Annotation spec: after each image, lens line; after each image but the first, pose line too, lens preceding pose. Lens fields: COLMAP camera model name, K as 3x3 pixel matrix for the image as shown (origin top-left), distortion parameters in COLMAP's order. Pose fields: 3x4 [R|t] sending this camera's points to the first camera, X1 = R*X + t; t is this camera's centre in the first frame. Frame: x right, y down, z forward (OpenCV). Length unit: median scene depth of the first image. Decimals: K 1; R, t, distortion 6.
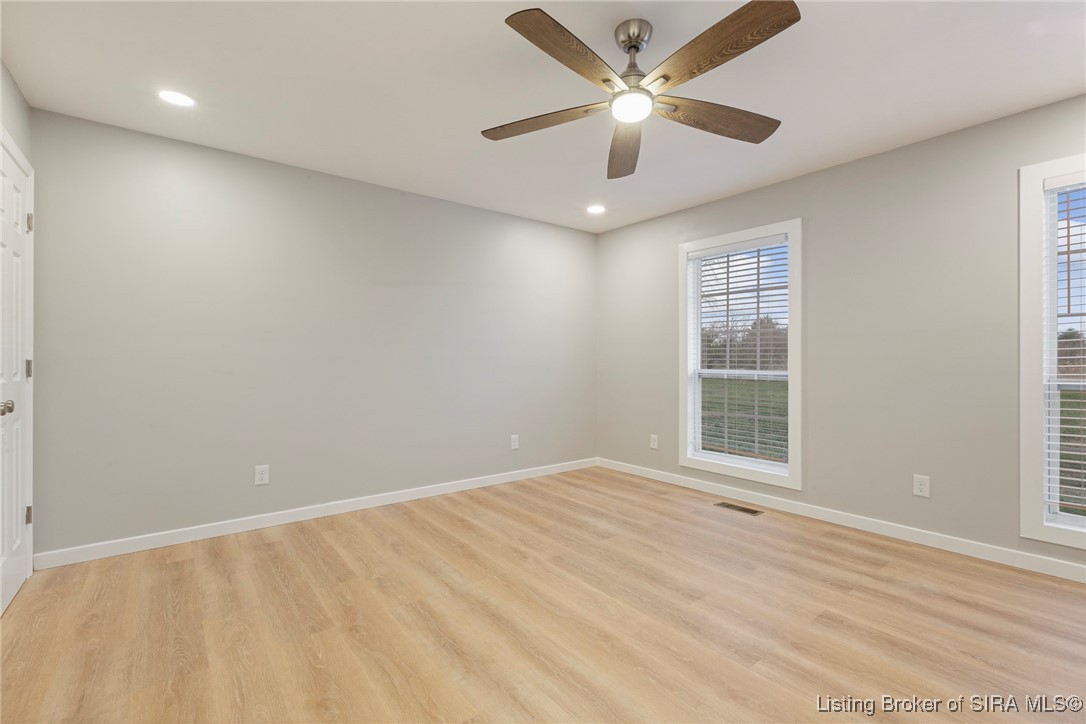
lens RADIAL K [[492.1, 0, 541.1], [0, 492.1, 358.4], [0, 0, 1]] dist [-0.000875, -0.000222]
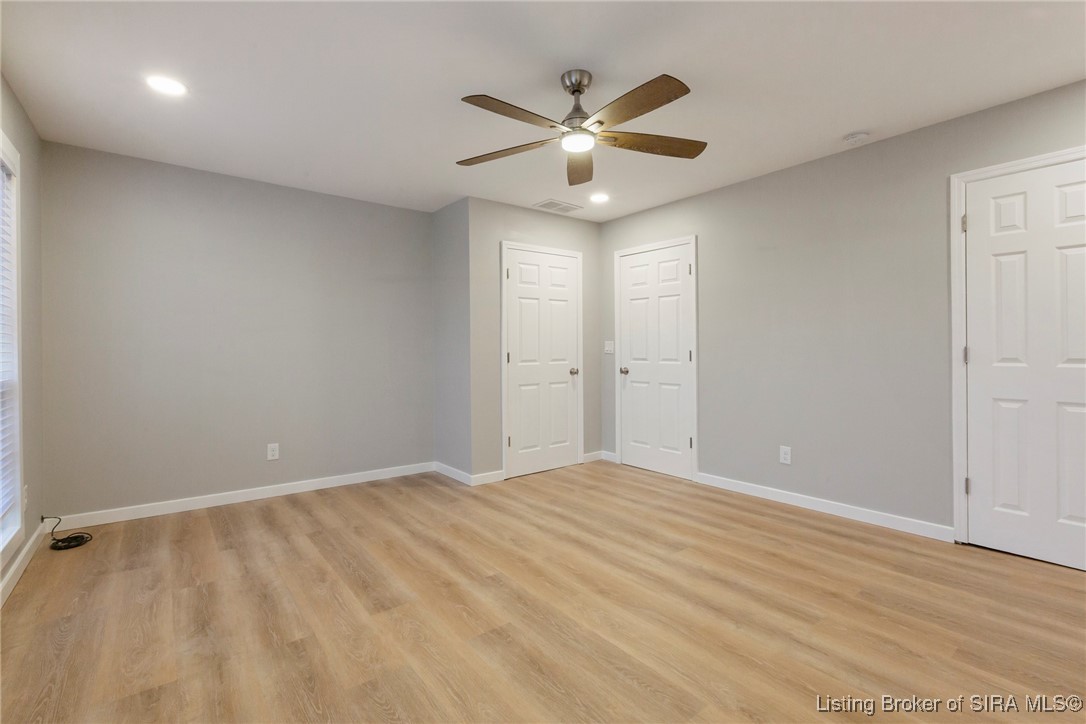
lens RADIAL K [[492.1, 0, 544.2], [0, 492.1, 355.2], [0, 0, 1]] dist [-0.000875, -0.000222]
pose [[-0.999957, 0.008803, 0.002755, 0.237818], [0.008833, 0.999900, 0.011044, -0.001171], [-0.002657, 0.011068, -0.999935, 1.959456]]
